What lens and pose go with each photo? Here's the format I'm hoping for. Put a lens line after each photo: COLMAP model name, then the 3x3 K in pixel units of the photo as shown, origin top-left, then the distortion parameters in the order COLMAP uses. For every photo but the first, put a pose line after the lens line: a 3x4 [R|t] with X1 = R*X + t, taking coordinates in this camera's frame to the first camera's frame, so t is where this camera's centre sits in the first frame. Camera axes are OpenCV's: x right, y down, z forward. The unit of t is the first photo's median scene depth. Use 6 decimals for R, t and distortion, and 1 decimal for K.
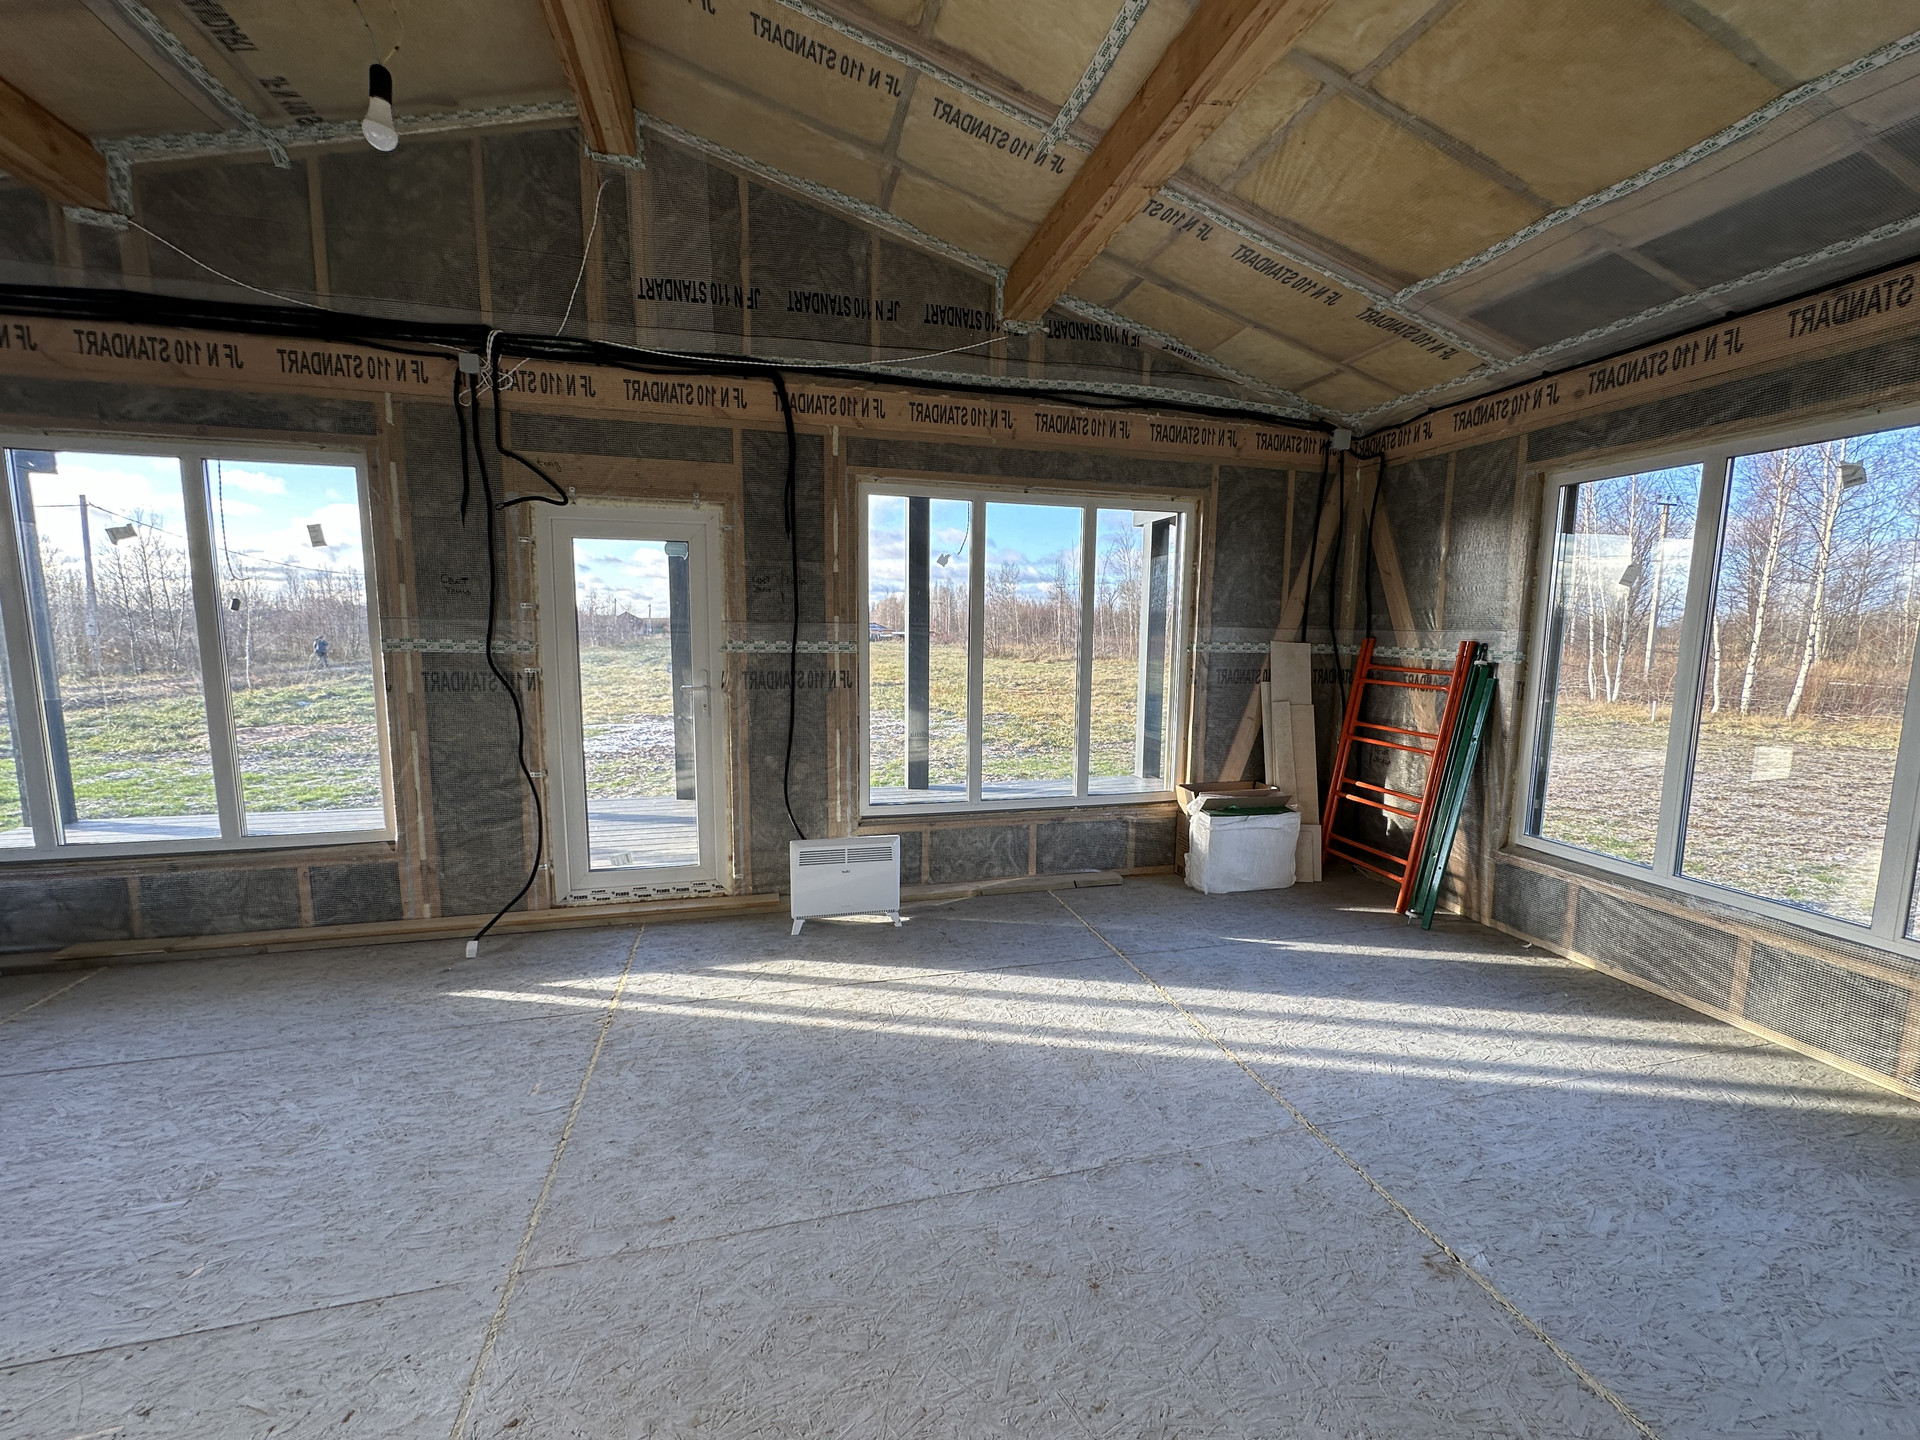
lens RADIAL K [[764.6, 0, 960.0], [0, 764.6, 720.0], [0, 0, 1]] dist [-0.000519, 0.000178]
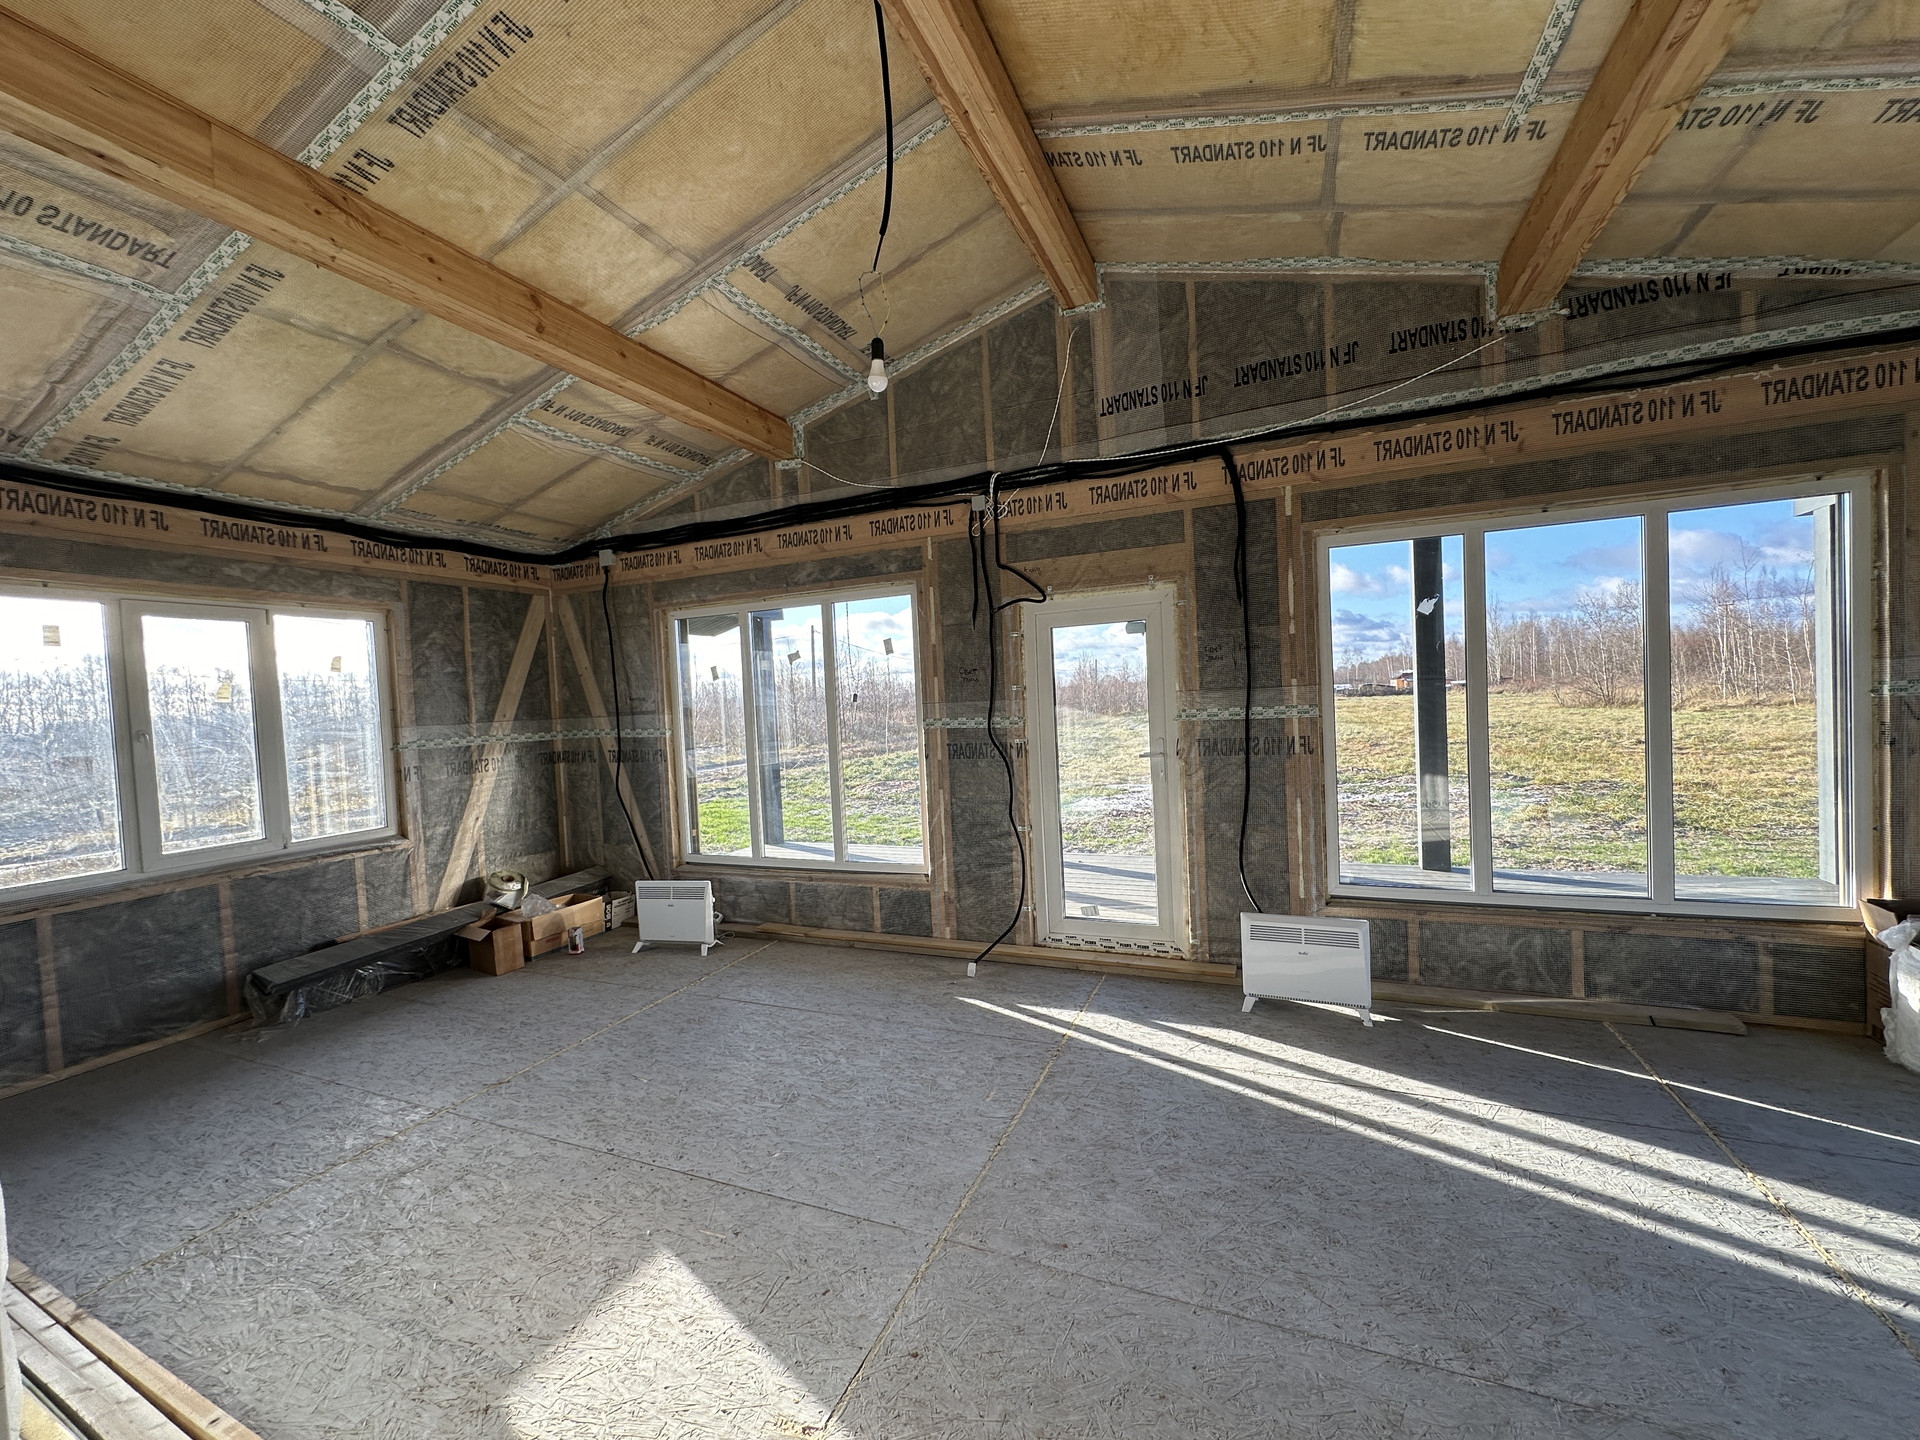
lens RADIAL K [[764.6, 0, 960.0], [0, 764.6, 720.0], [0, 0, 1]] dist [-0.000519, 0.000178]
pose [[0.788199, -0.031025, -0.614639, 0.105058], [-0.018008, 0.997138, -0.073425, -0.008288], [0.615158, 0.068941, 0.785384, -0.001921]]
